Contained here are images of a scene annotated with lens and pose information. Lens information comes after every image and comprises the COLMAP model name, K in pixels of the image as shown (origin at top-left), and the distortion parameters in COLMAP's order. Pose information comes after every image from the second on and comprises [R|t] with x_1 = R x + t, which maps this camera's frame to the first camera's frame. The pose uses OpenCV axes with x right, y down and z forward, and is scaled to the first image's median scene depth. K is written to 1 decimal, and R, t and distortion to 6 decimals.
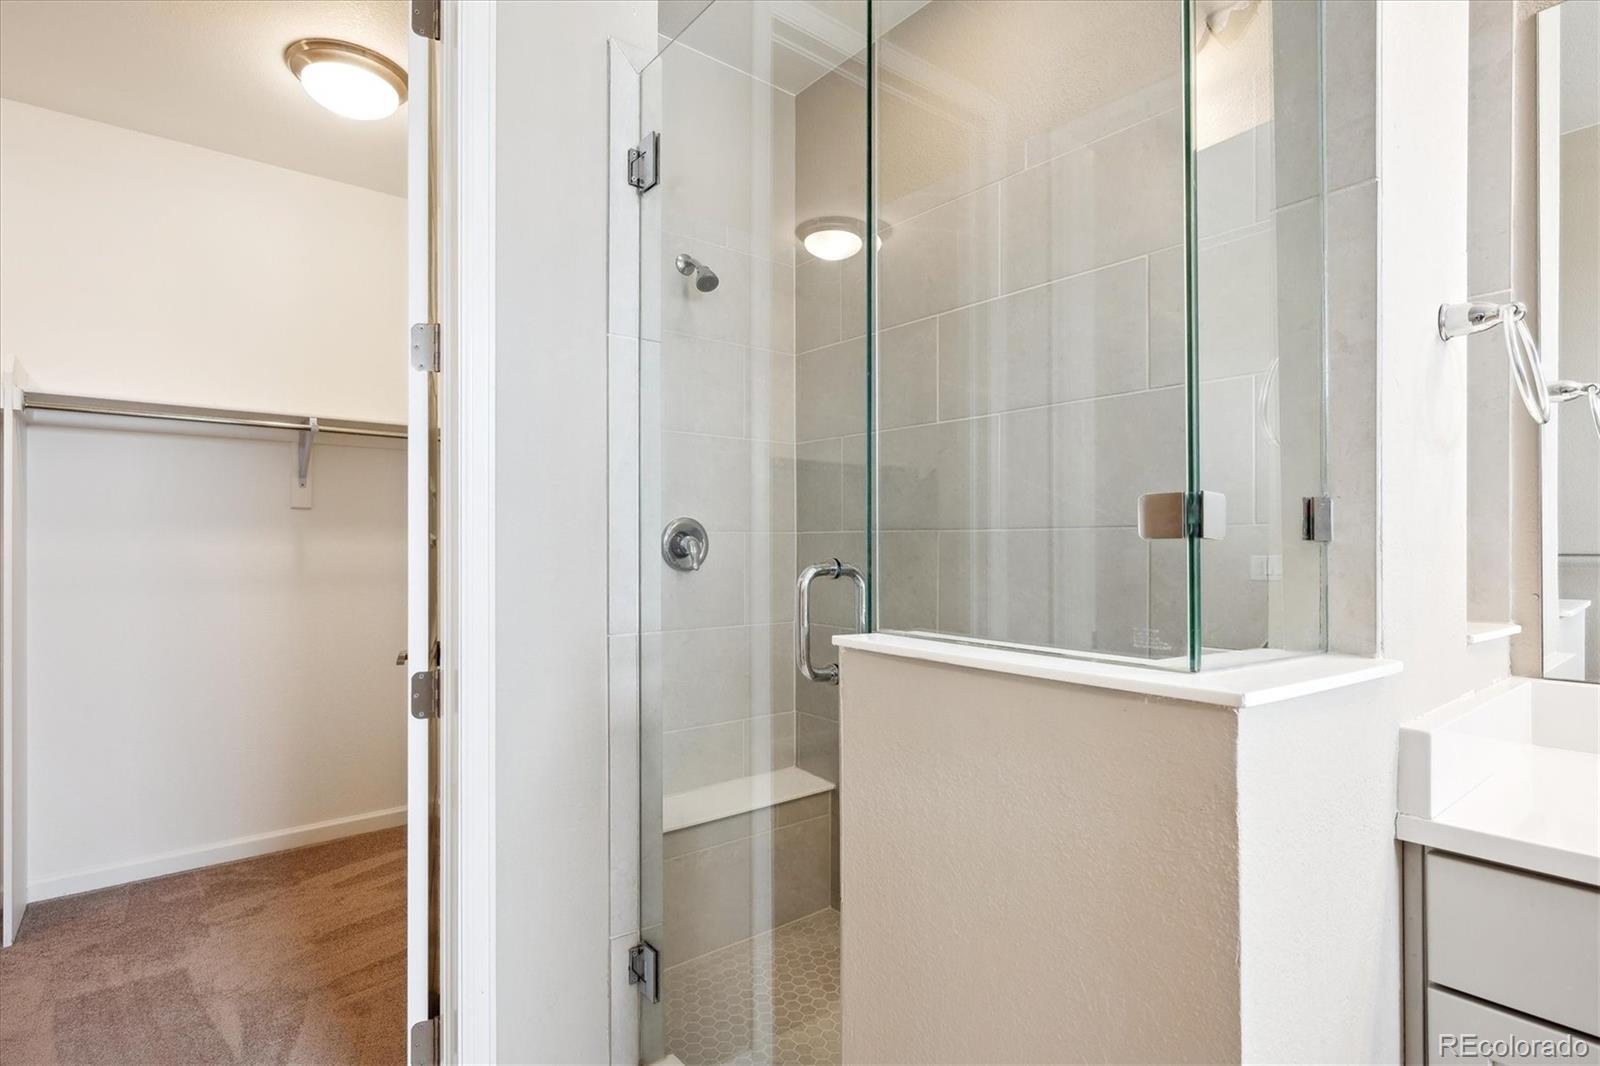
lens RADIAL K [[795.6, 0, 795.3], [0, 795.6, 540.6], [0, 0, 1]] dist [0.002227, 0.000586]
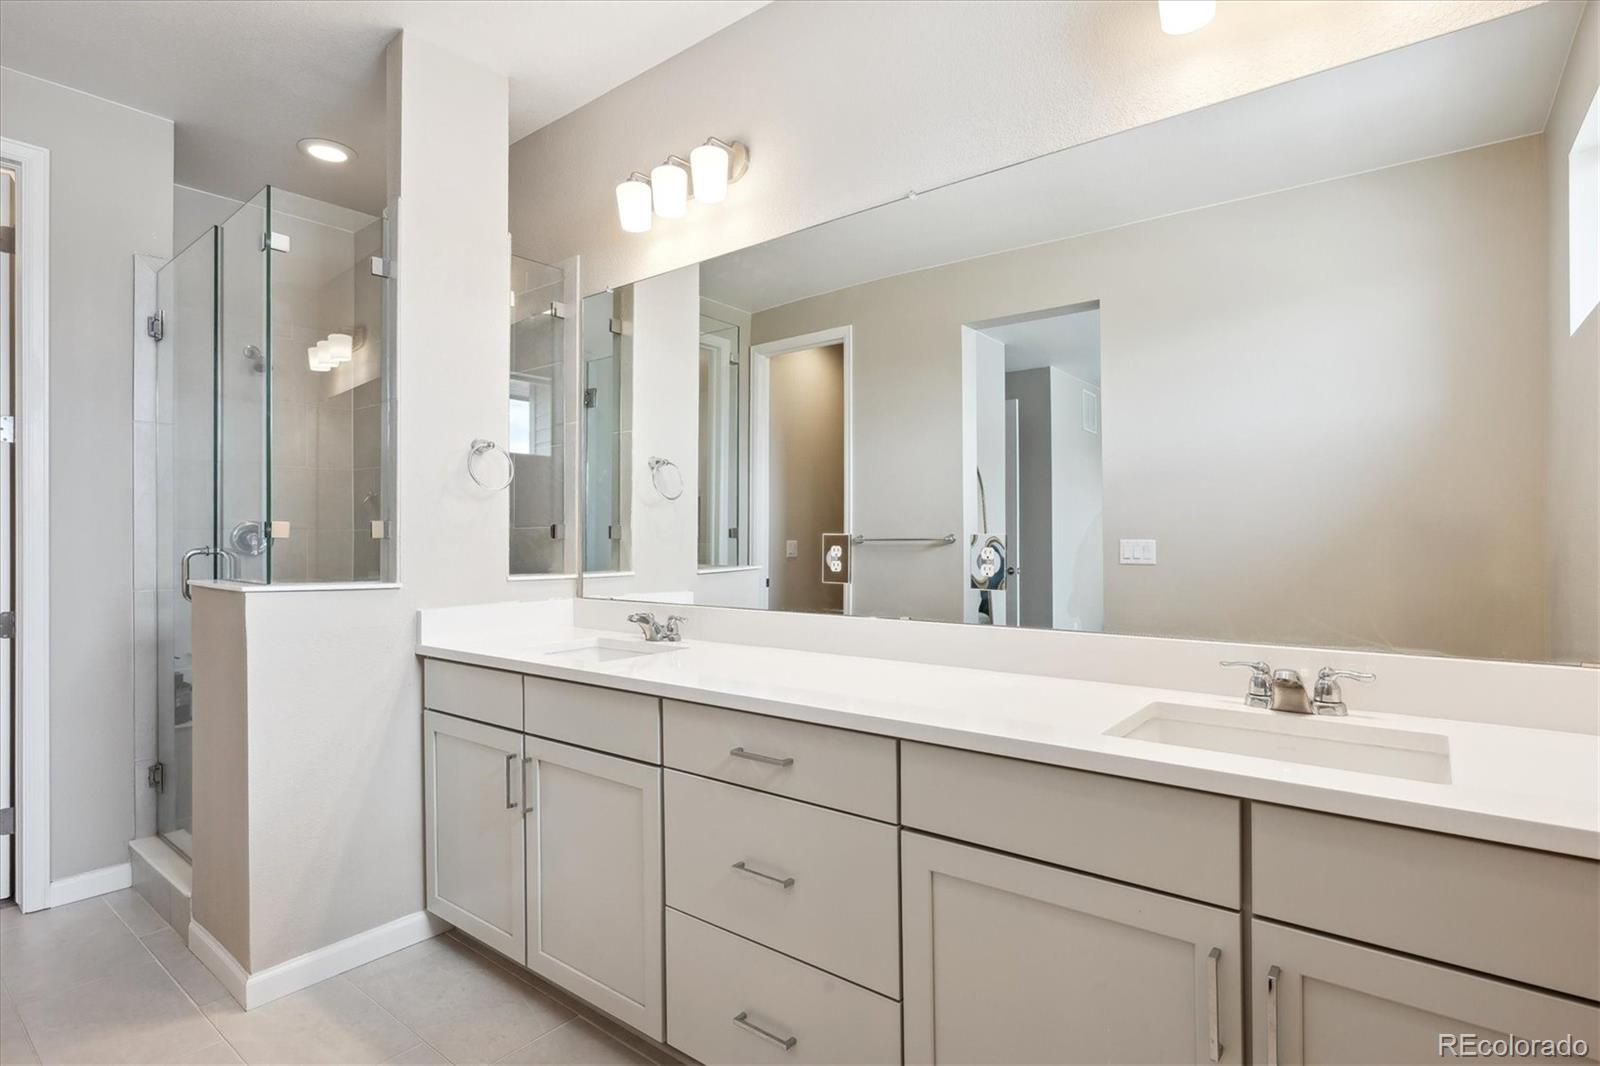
lens RADIAL K [[795.6, 0, 803.8], [0, 795.6, 529.0], [0, 0, 1]] dist [0.002227, 0.000586]
pose [[0.979206, -0.005555, 0.202793, 0.869040], [0.005883, 0.999982, -0.001016, -0.008978], [-0.202783, 0.002187, 0.979221, -1.046019]]
